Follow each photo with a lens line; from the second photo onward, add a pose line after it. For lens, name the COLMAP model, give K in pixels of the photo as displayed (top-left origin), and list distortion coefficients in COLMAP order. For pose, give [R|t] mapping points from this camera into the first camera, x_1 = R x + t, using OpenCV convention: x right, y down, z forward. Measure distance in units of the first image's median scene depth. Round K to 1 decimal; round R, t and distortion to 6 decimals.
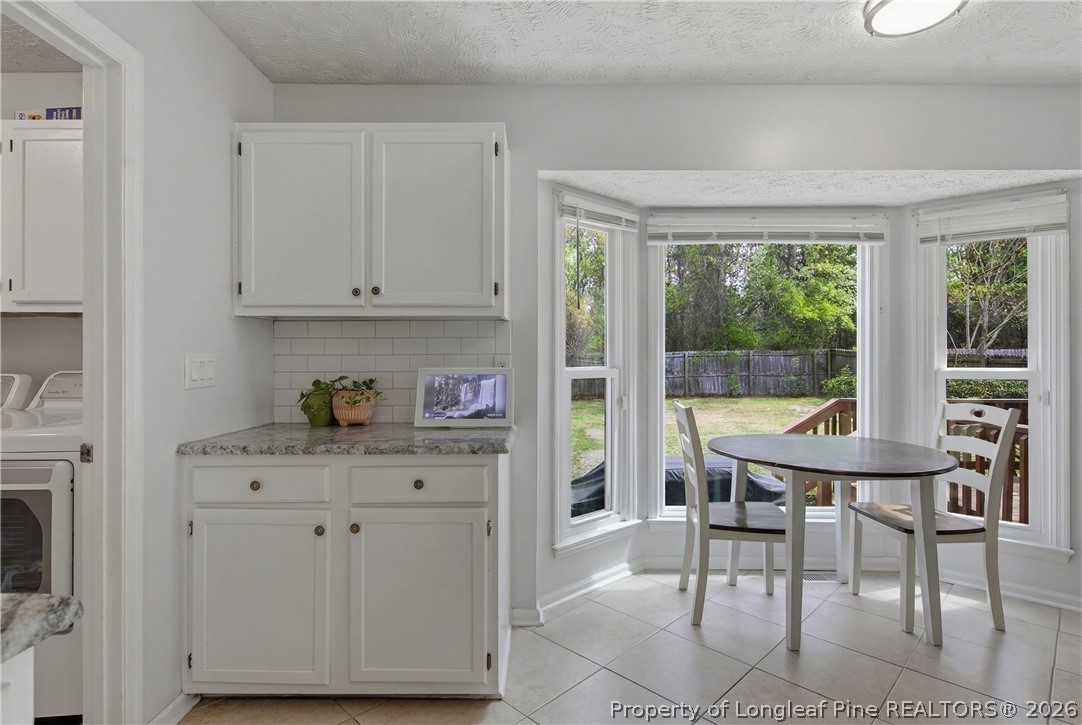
lens RADIAL K [[528.0, 0, 531.6], [0, 528.0, 361.8], [0, 0, 1]] dist [0.006486, -0.004639]
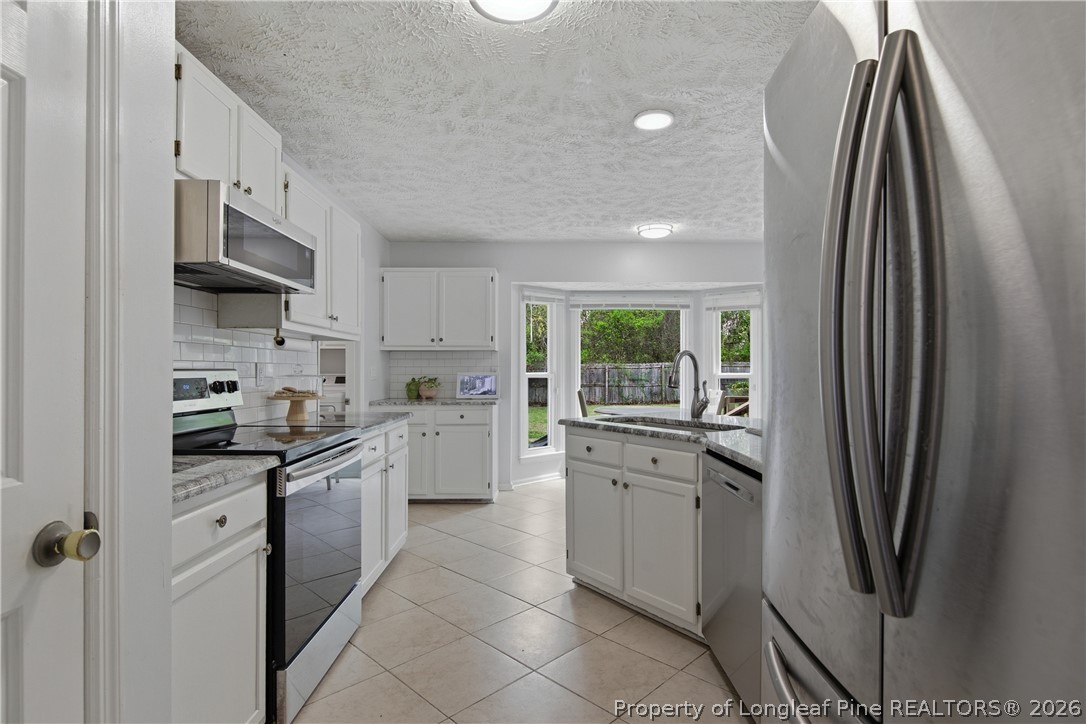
lens RADIAL K [[560.2, 0, 542.4], [0, 560.2, 368.0], [0, 0, 1]] dist [0.014061, -0.000064]
pose [[0.999806, -0.000294, 0.019711, 0.102317], [0.000467, 0.999961, -0.008821, 0.013664], [-0.019707, 0.008828, 0.999767, -1.415828]]
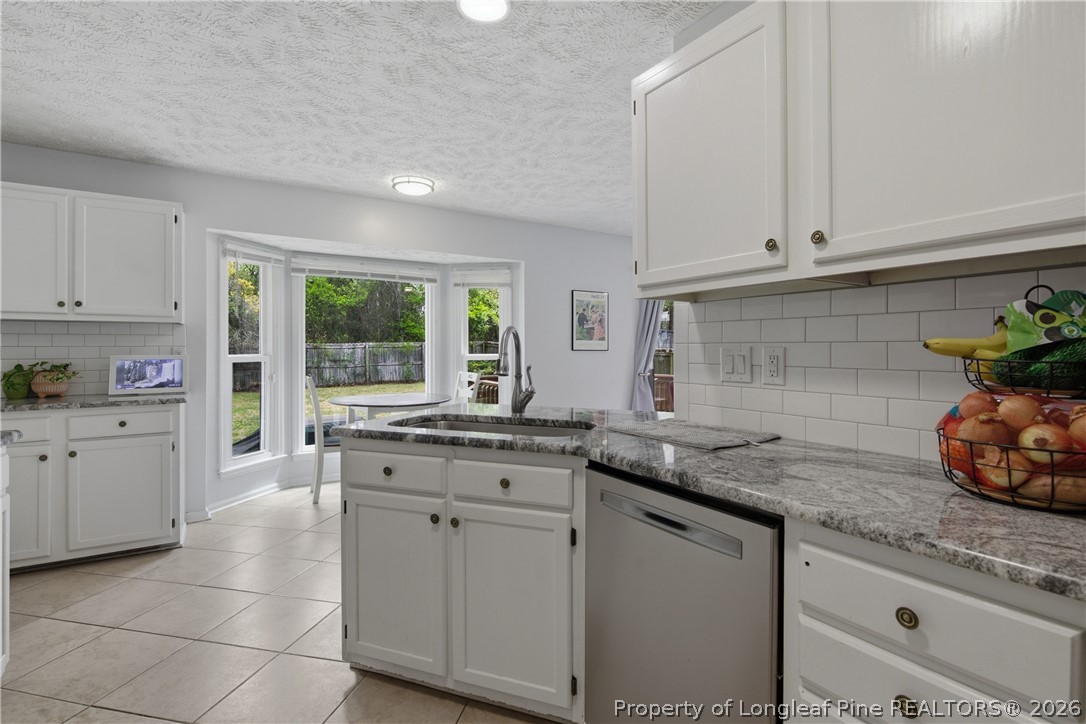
lens RADIAL K [[530.0, 0, 544.3], [0, 530.0, 349.7], [0, 0, 1]] dist [0.006486, -0.004639]
pose [[0.836580, -0.000911, 0.547844, -0.013750], [0.004063, 0.999981, -0.004542, 0.007534], [-0.547830, 0.006025, 0.836568, -0.918620]]
